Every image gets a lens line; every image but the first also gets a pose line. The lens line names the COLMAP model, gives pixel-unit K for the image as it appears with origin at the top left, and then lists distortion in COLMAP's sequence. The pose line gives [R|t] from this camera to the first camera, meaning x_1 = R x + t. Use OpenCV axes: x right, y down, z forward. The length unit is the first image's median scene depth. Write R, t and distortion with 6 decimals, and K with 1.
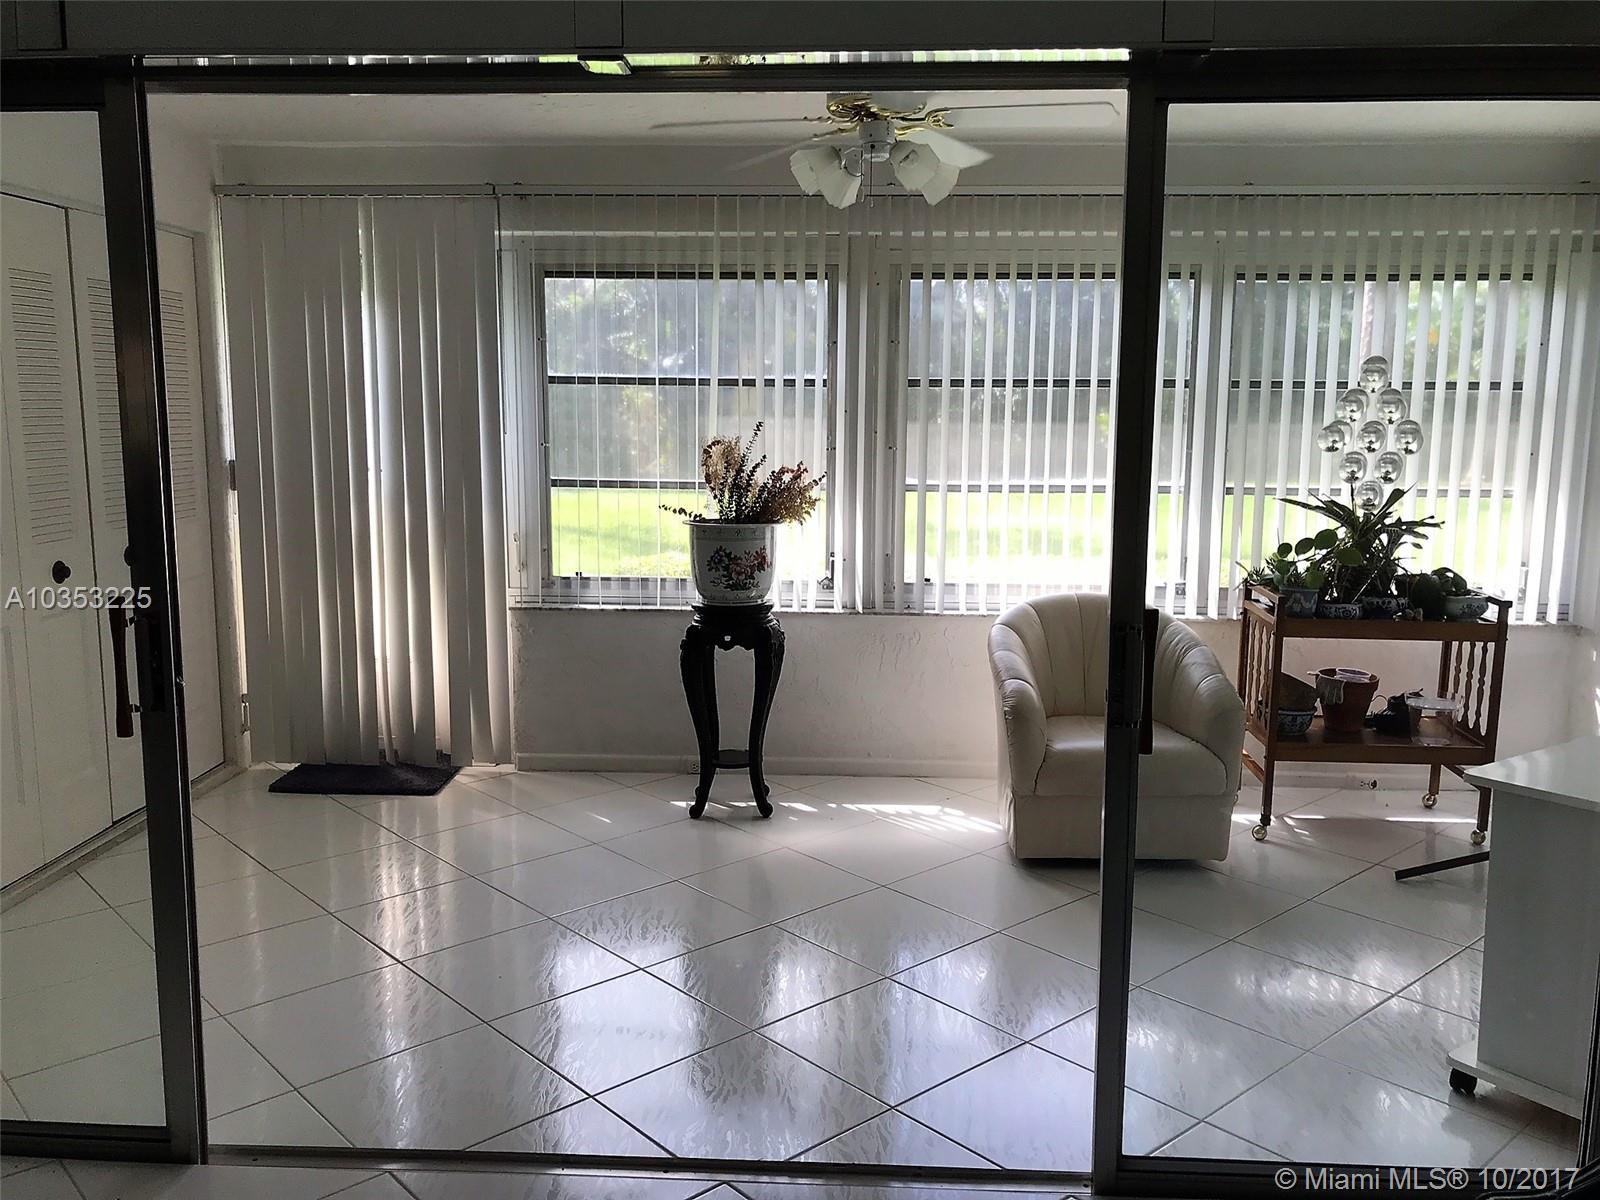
lens RADIAL K [[1310.9, 0, 797.5], [0, 1310.9, 592.6], [0, 0, 1]] dist [0.037236, -0.044251]
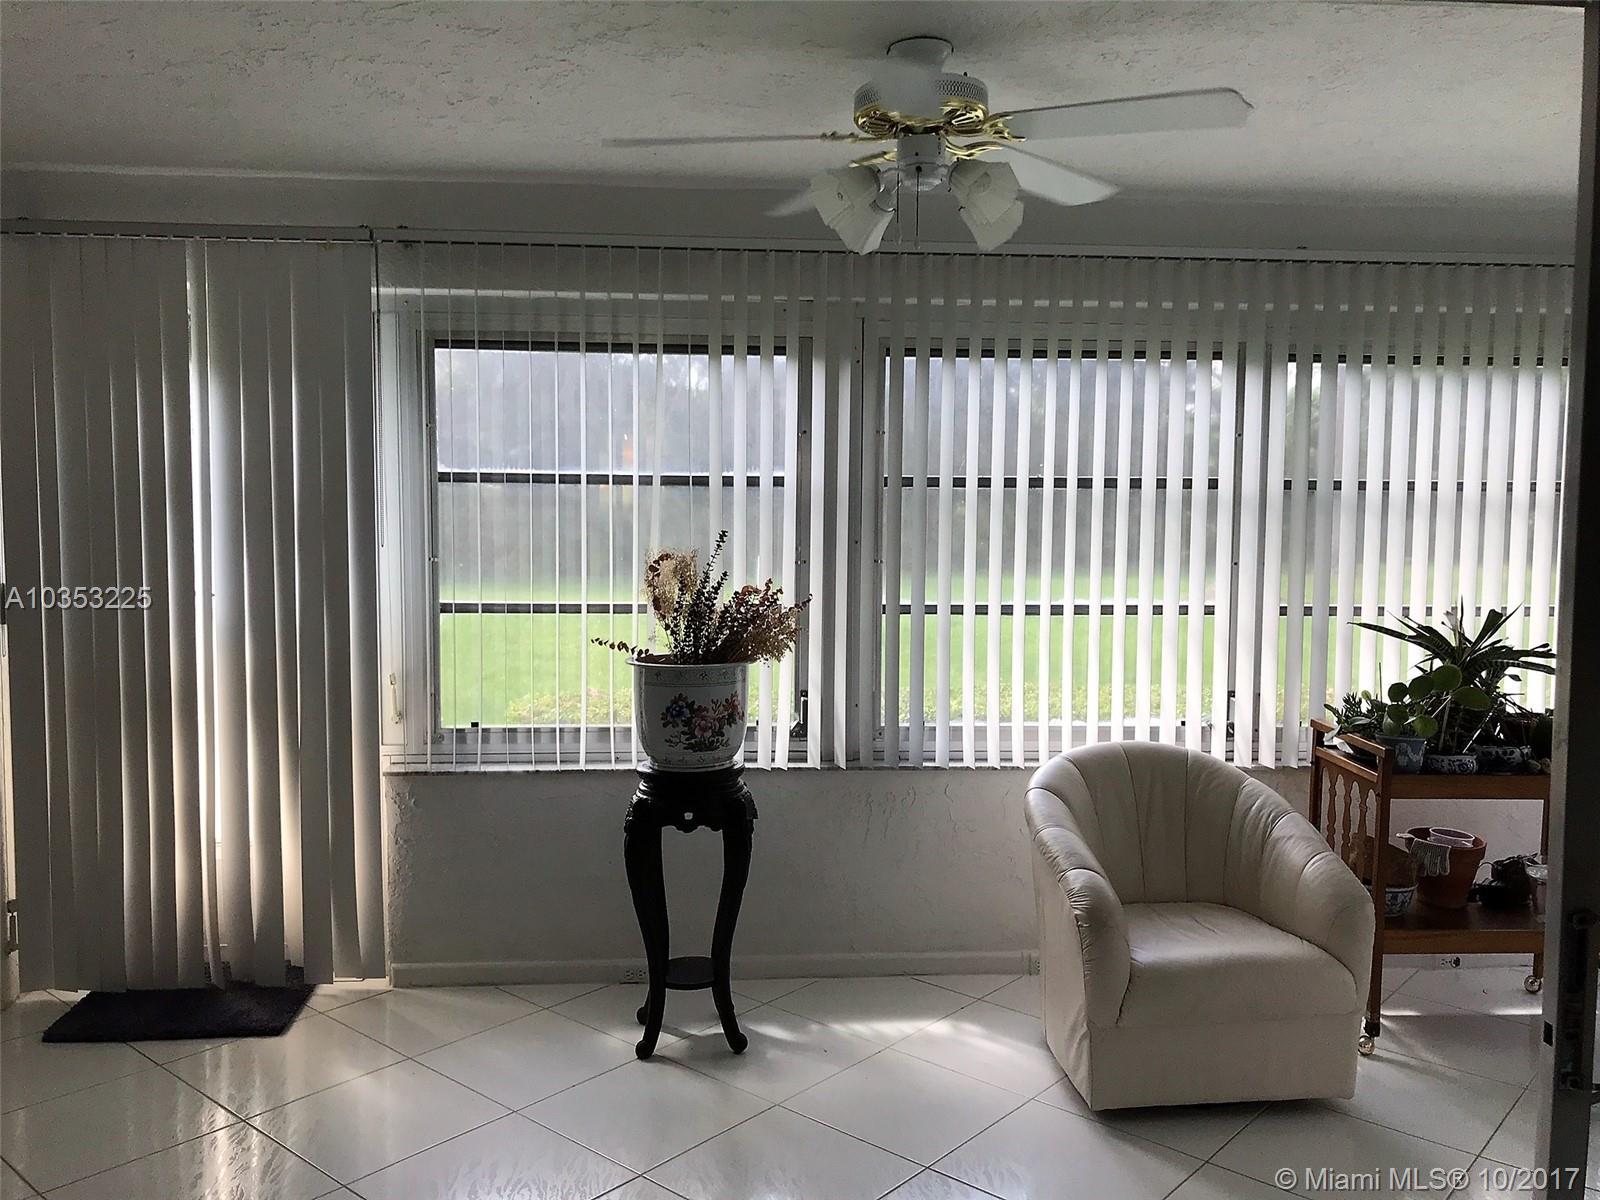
lens RADIAL K [[1310.9, 0, 803.1], [0, 1310.9, 589.7], [0, 0, 1]] dist [0.037236, -0.044251]
pose [[0.992426, -0.008013, 0.122581, -0.075209], [0.017111, 0.997160, -0.073344, -0.036367], [-0.121645, 0.074886, 0.989745, 0.217244]]
